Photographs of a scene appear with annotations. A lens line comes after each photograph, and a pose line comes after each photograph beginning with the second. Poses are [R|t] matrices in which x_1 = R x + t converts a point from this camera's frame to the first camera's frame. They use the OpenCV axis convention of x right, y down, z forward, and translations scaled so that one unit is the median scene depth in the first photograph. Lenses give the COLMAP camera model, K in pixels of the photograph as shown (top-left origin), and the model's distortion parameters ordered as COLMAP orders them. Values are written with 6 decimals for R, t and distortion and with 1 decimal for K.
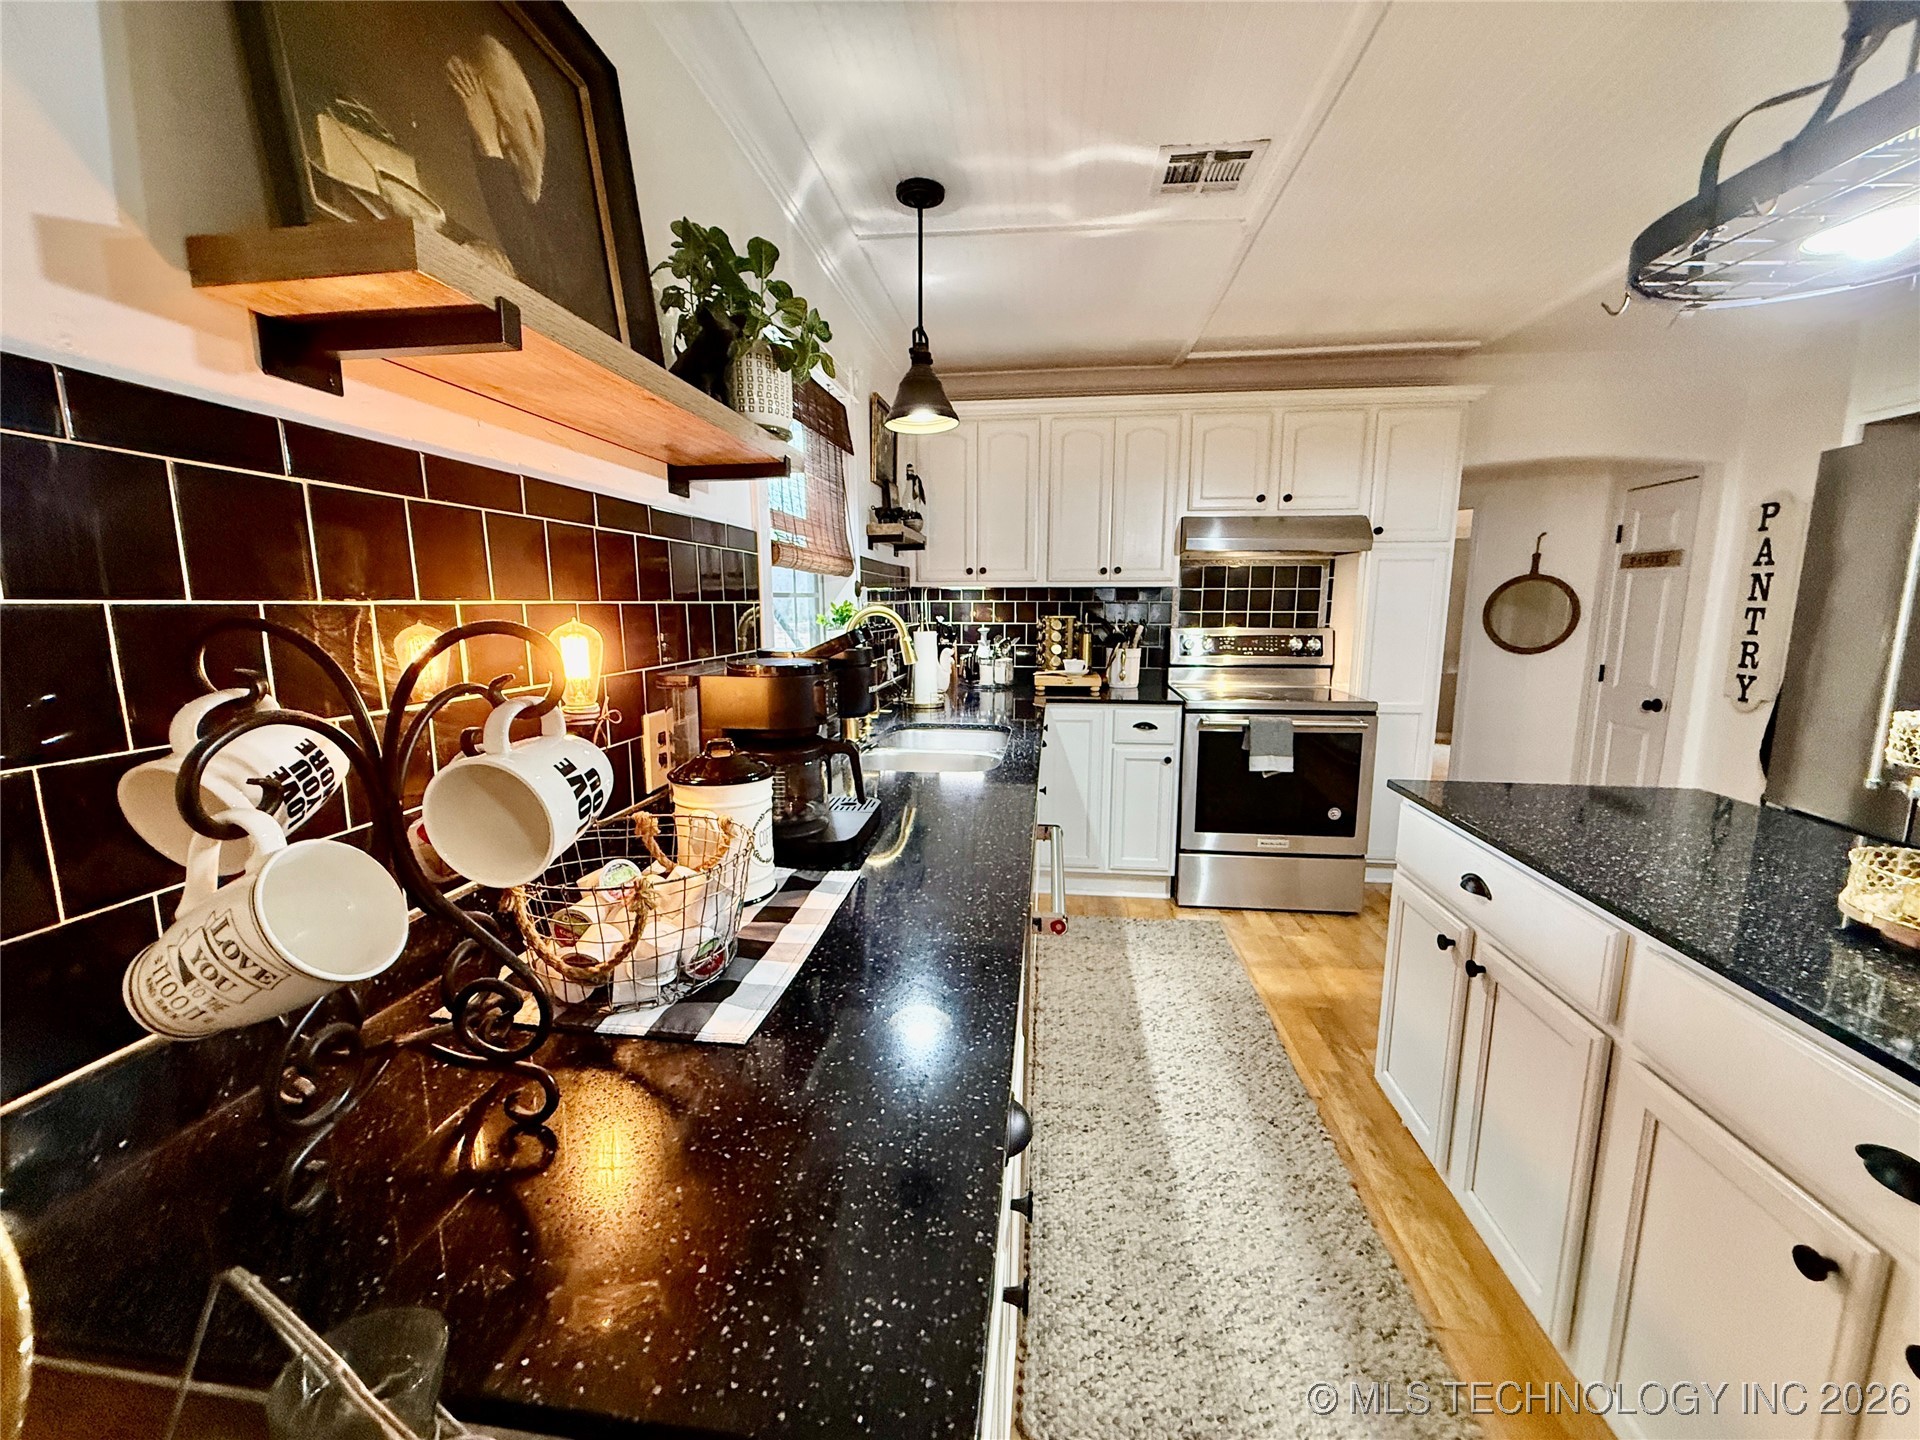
lens RADIAL K [[759.6, 0, 954.6], [0, 759.6, 717.9], [0, 0, 1]] dist [-0.000252, 0.000411]
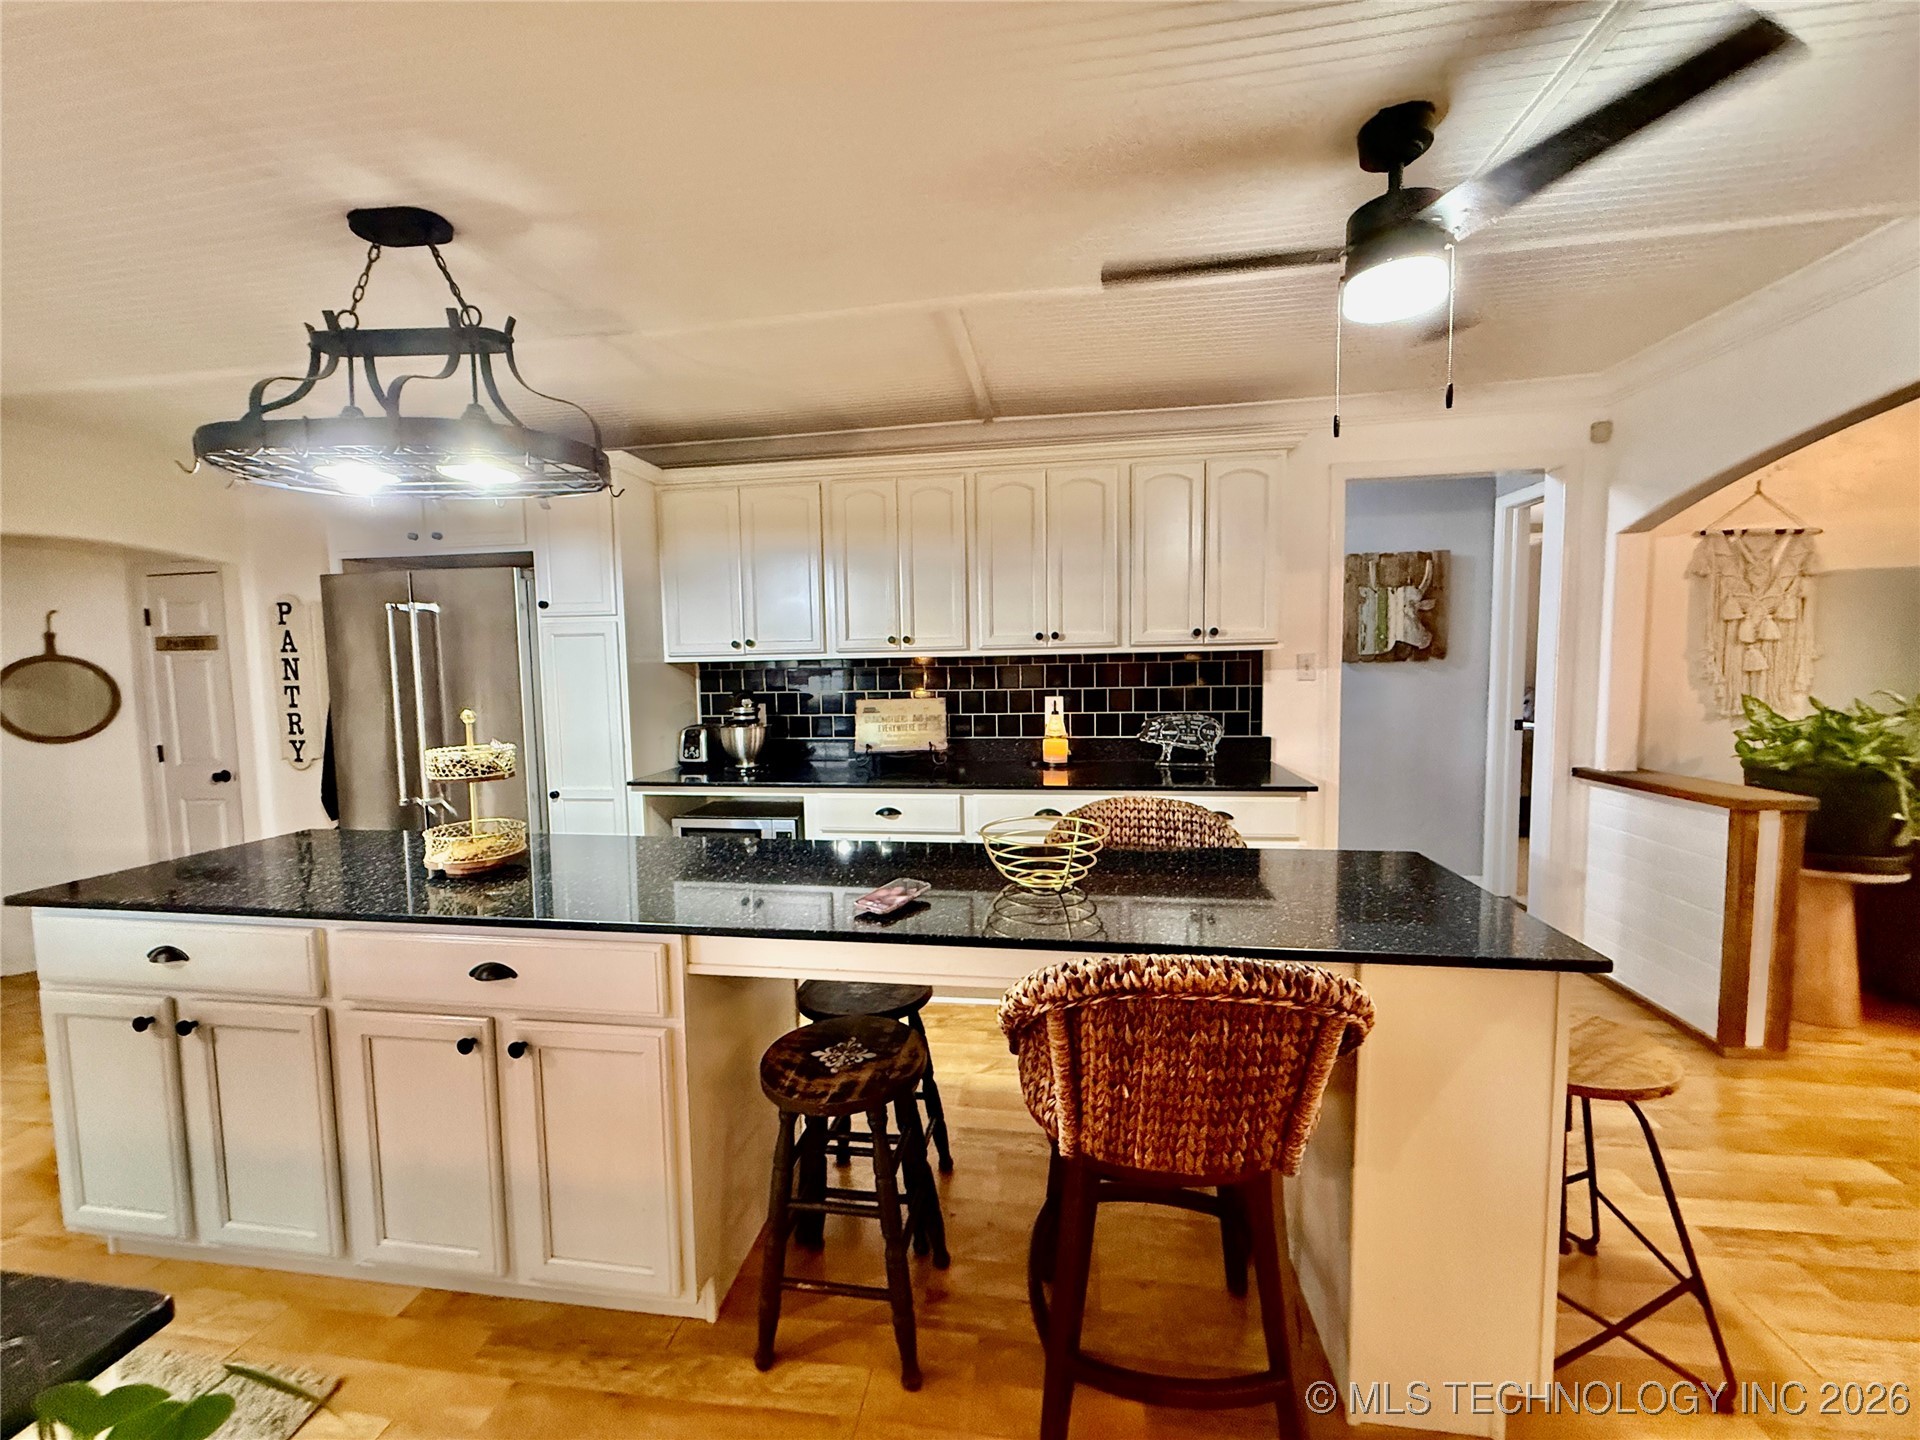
lens RADIAL K [[759.6, 0, 954.6], [0, 759.6, 717.9], [0, 0, 1]] dist [-0.000252, 0.000411]
pose [[0.019139, -0.075441, 0.996967, -0.160571], [0.167652, 0.983273, 0.071186, -0.001061], [-0.985660, 0.165781, 0.031467, -0.092636]]
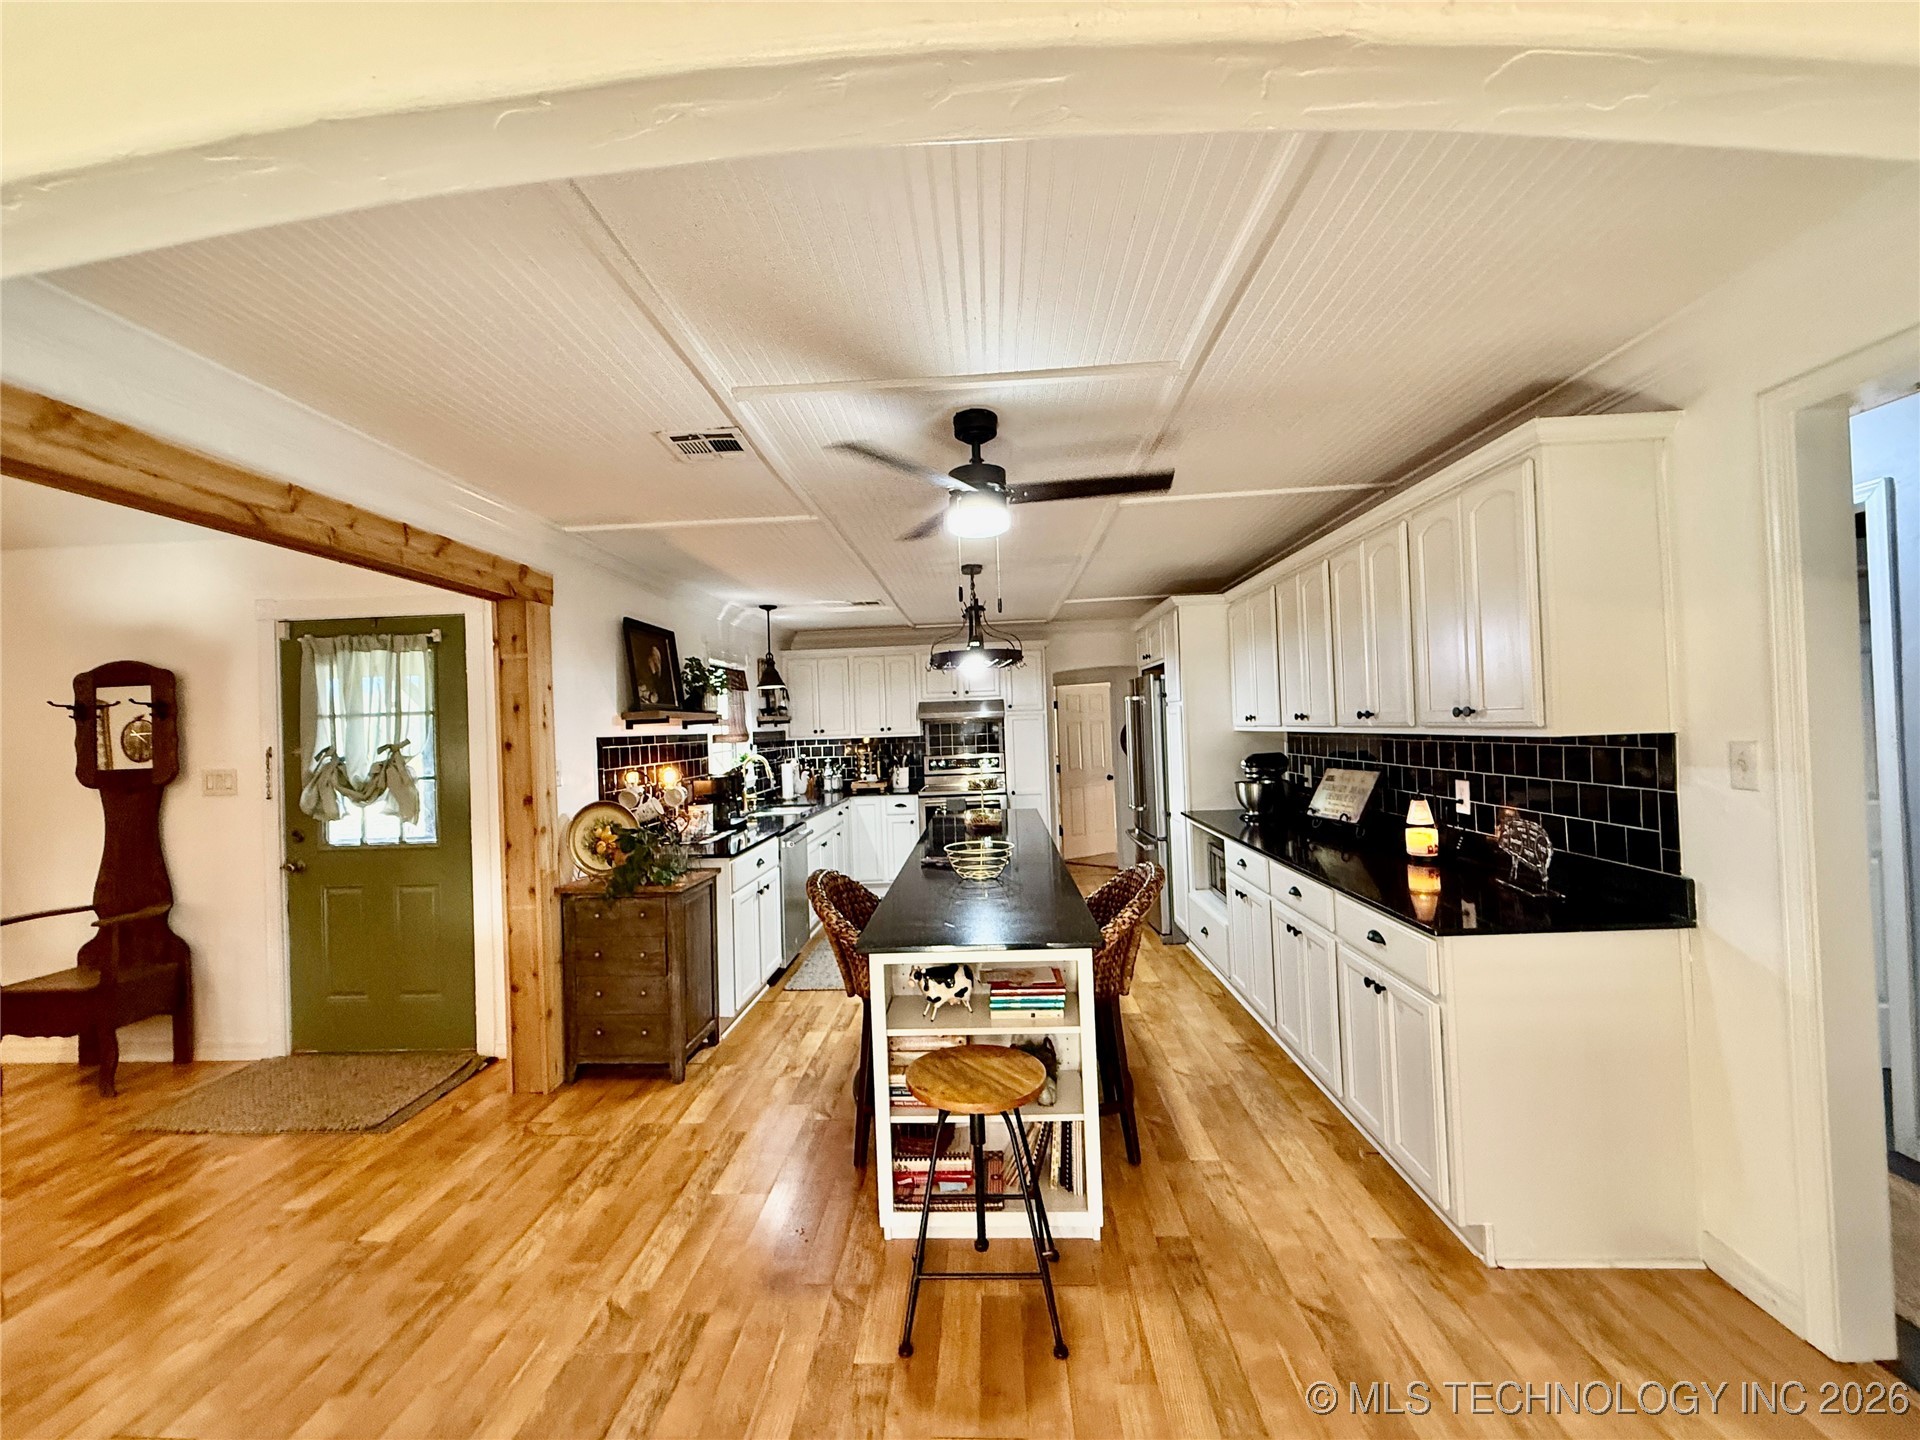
lens RADIAL K [[759.6, 0, 954.6], [0, 759.6, 717.9], [0, 0, 1]] dist [-0.000252, 0.000411]
pose [[0.996741, -0.035600, 0.072384, 0.283180], [0.046810, 0.986071, -0.159605, 0.122476], [-0.065694, 0.162473, 0.984524, -1.157432]]
